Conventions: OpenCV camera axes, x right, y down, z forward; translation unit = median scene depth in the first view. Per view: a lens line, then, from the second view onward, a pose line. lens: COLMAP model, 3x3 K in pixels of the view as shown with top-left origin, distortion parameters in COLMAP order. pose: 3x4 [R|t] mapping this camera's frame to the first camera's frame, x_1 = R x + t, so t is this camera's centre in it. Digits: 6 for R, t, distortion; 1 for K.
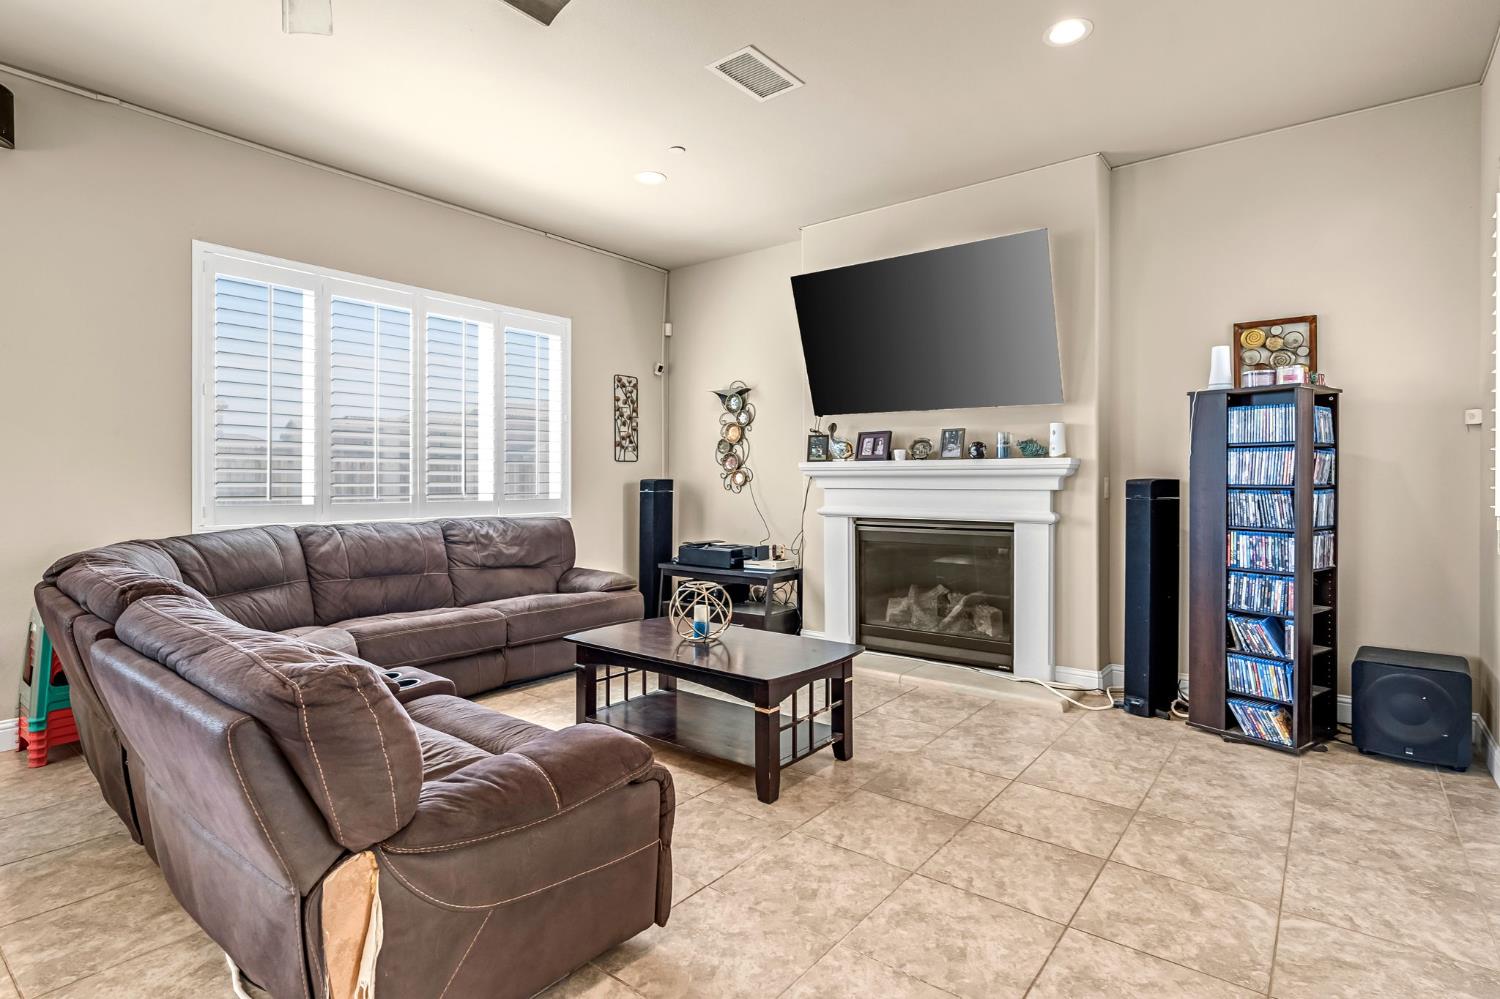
lens RADIAL K [[759.3, 0, 744.7], [0, 759.3, 481.1], [0, 0, 1]] dist [-0.009621, 0.003268]
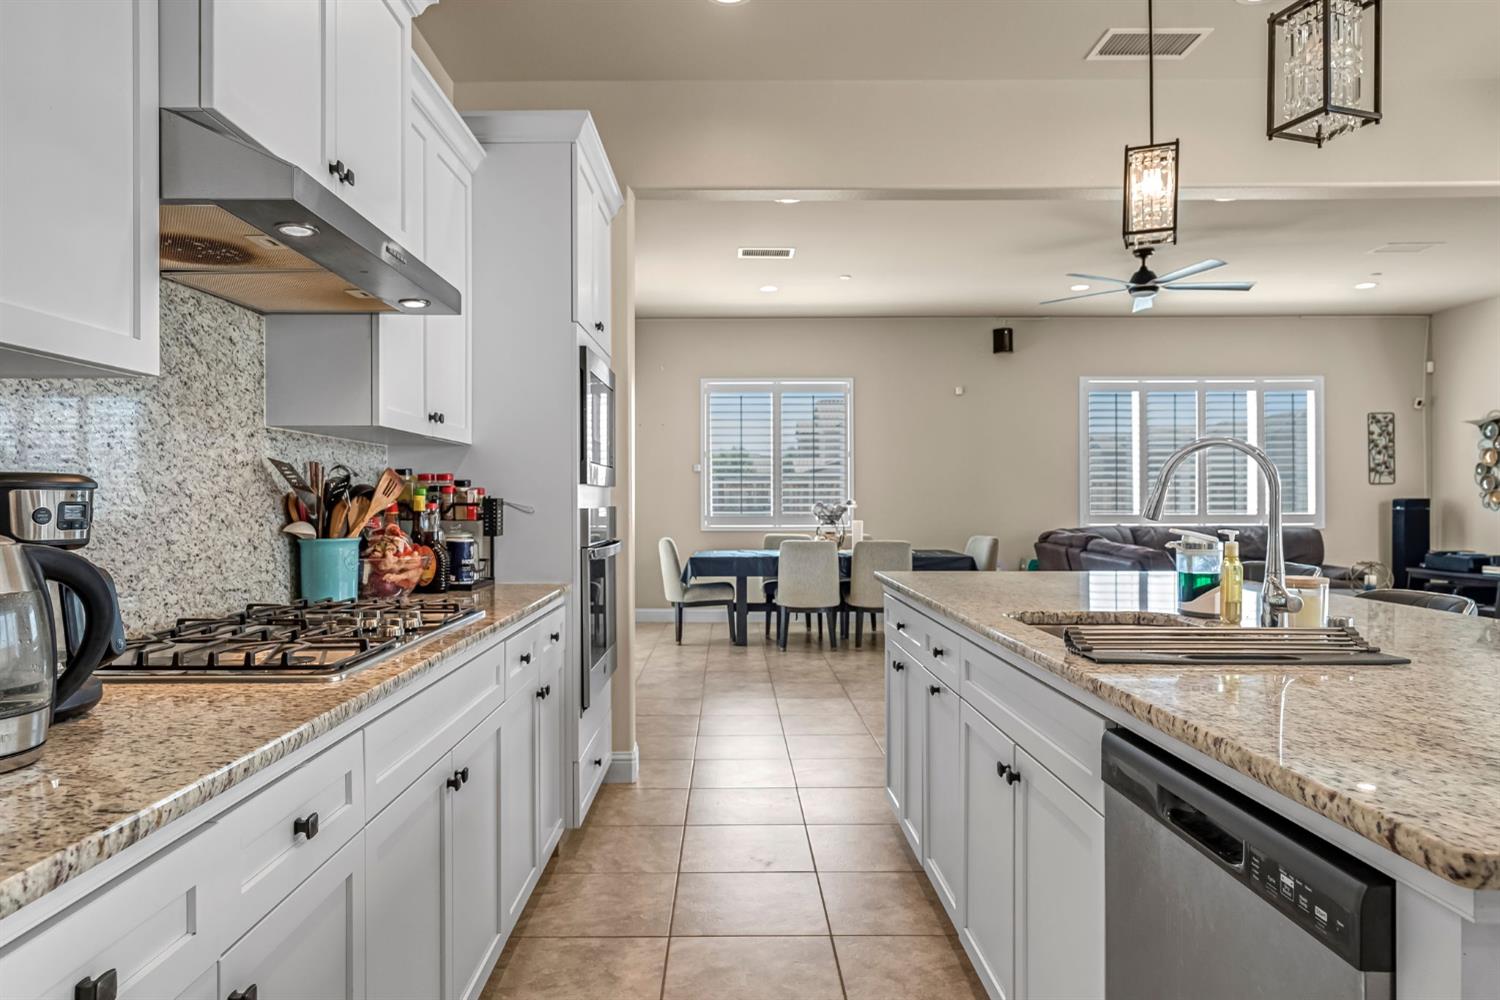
lens RADIAL K [[941.1, 0, 735.2], [0, 941.1, 497.5], [0, 0, 1]] dist [0.002336, -0.000343]
pose [[0.621686, -0.006763, -0.783237, 0.509536], [0.002442, 0.999975, -0.006696, 0.004729], [0.783263, 0.002250, 0.621687, -0.994717]]
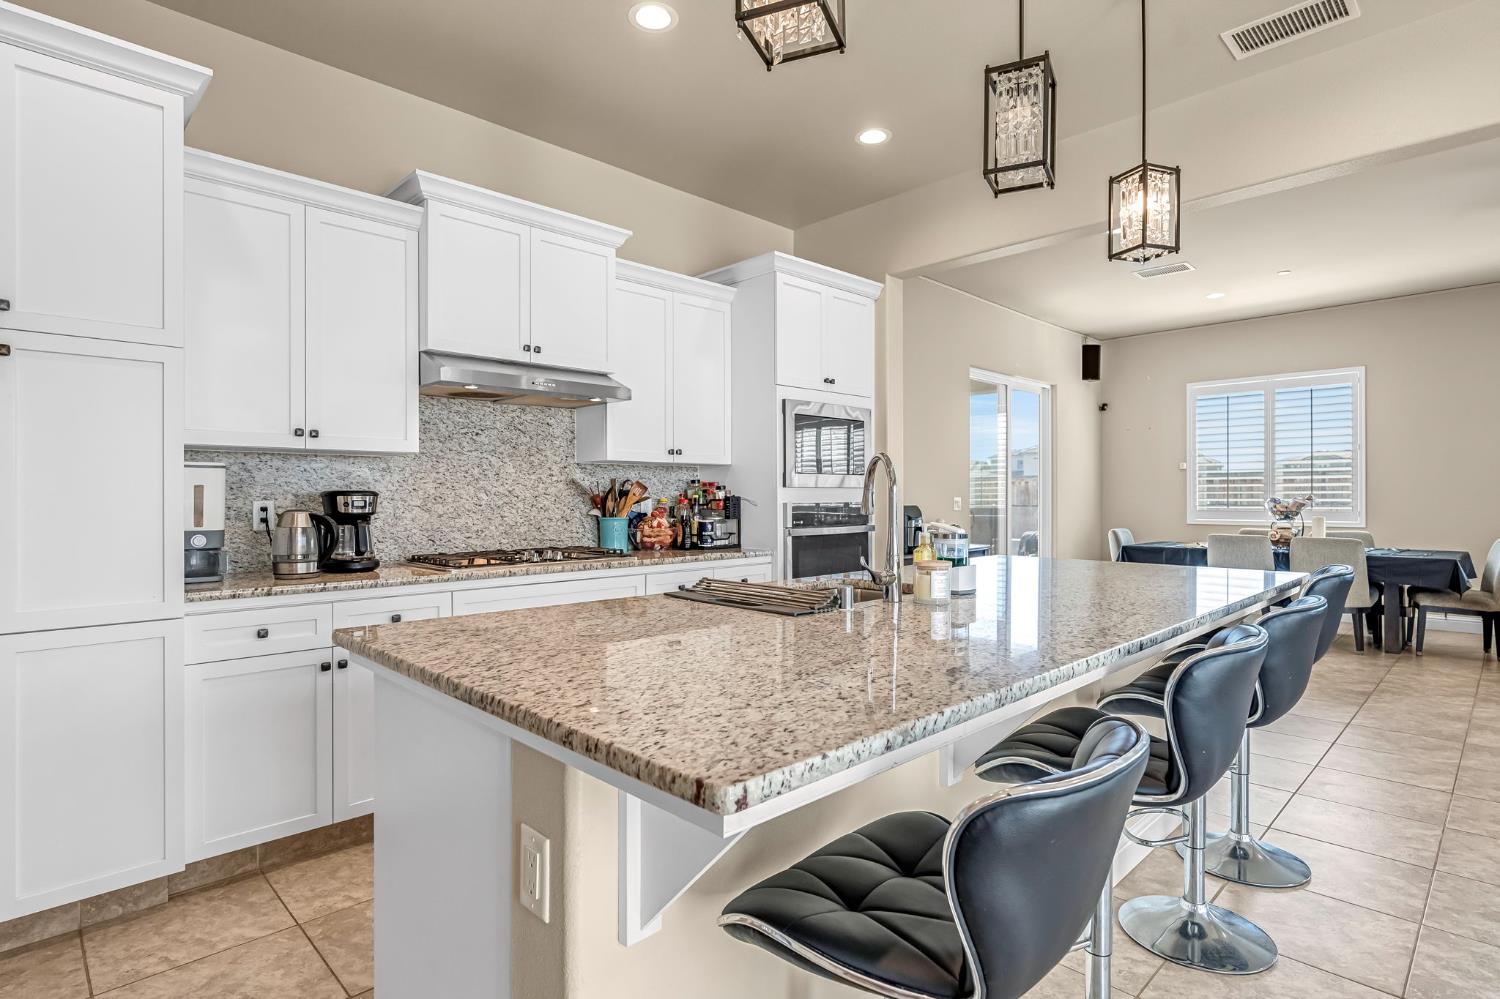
lens RADIAL K [[774.4, 0, 754.7], [0, 774.4, 493.1], [0, 0, 1]] dist [-0.006302, 0.000196]
pose [[-0.122447, -0.006836, -0.992452, 0.785223], [0.000880, 0.999975, -0.006996, 0.002788], [0.992475, -0.001730, -0.122438, -0.577929]]
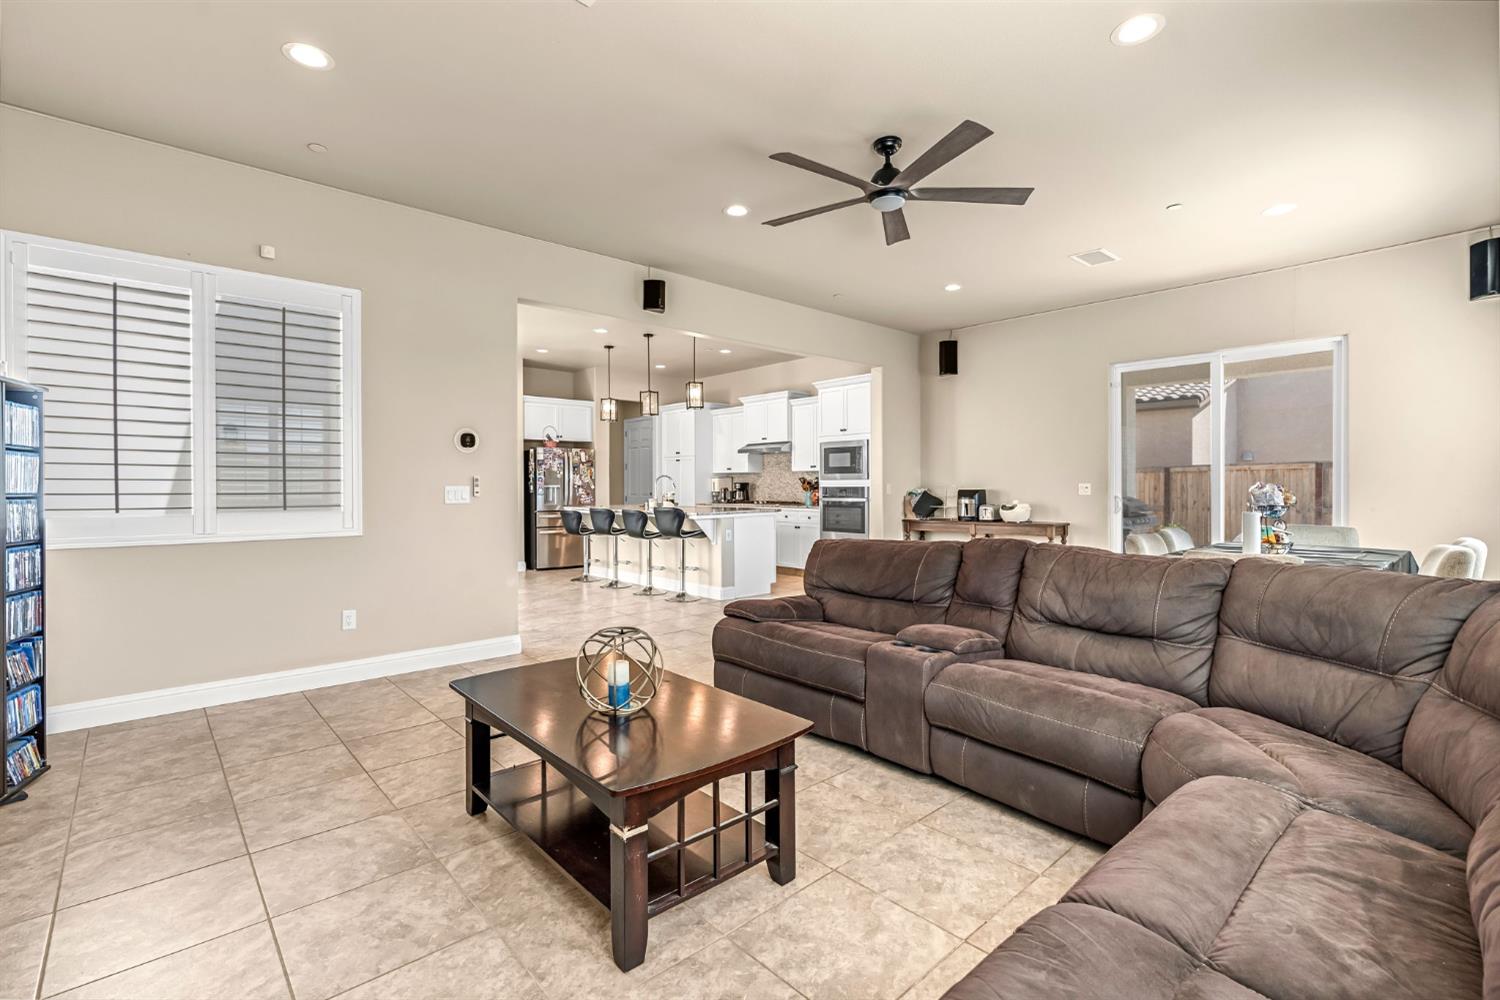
lens RADIAL K [[682.4, 0, 742.6], [0, 682.4, 481.2], [0, 0, 1]] dist [-0.008496, 0.002740]
pose [[-0.984653, 0.003739, 0.174485, -0.213750], [0.003375, 0.999991, -0.002381, -0.003605], [-0.174492, -0.001756, -0.984657, 1.203960]]
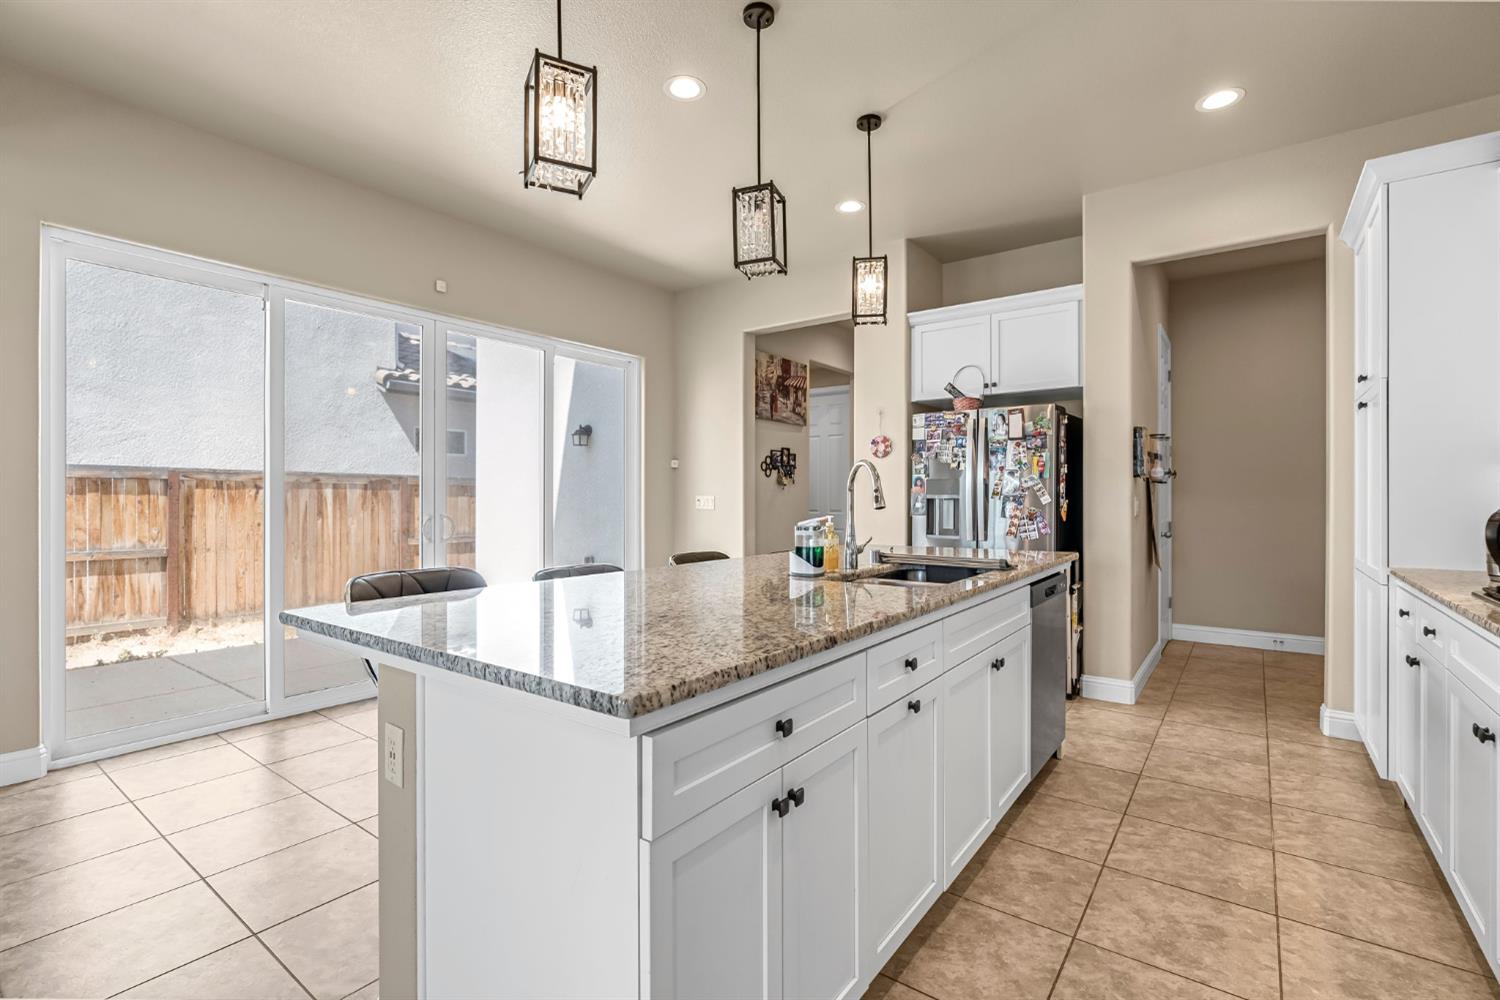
lens RADIAL K [[682.4, 0, 741.7], [0, 682.4, 496.3], [0, 0, 1]] dist [-0.008496, 0.002740]
pose [[-0.014711, -0.001529, 0.999891, -0.223090], [0.003659, 0.999992, 0.001583, 0.001678], [-0.999885, 0.003682, -0.014705, -0.456870]]
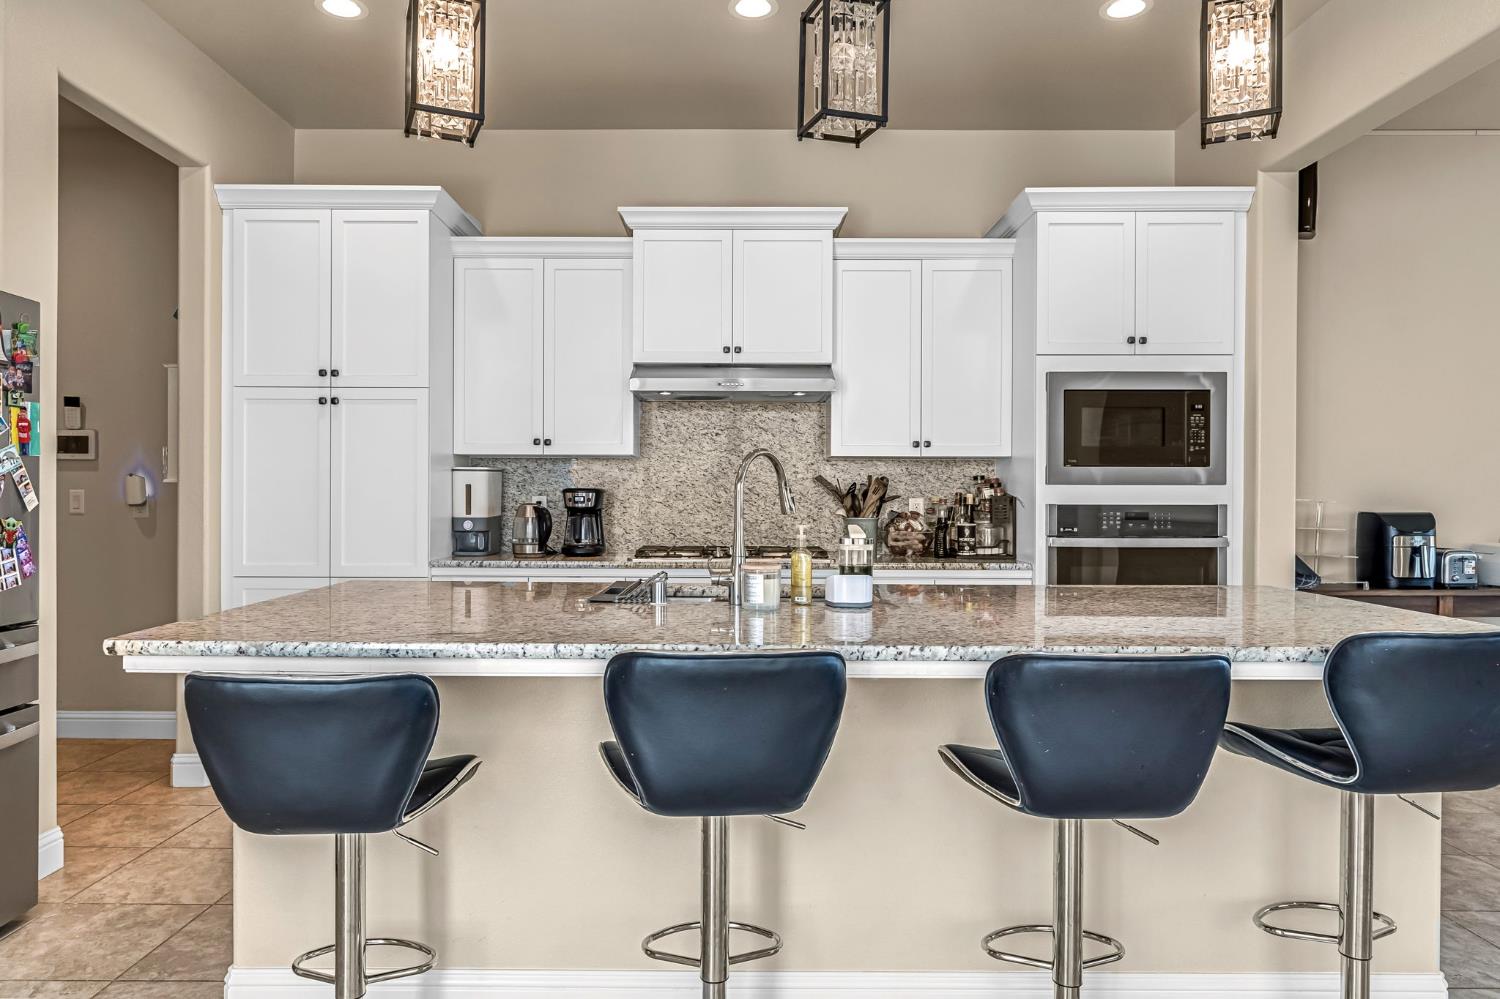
lens RADIAL K [[976.9, 0, 727.9], [0, 976.9, 498.1], [0, 0, 1]] dist [-0.000077, 0.003918]
pose [[-0.789360, -0.004155, -0.613917, 0.669129], [-0.007297, 0.999970, 0.002614, 0.002181], [0.613888, 0.006543, -0.789366, -0.132813]]
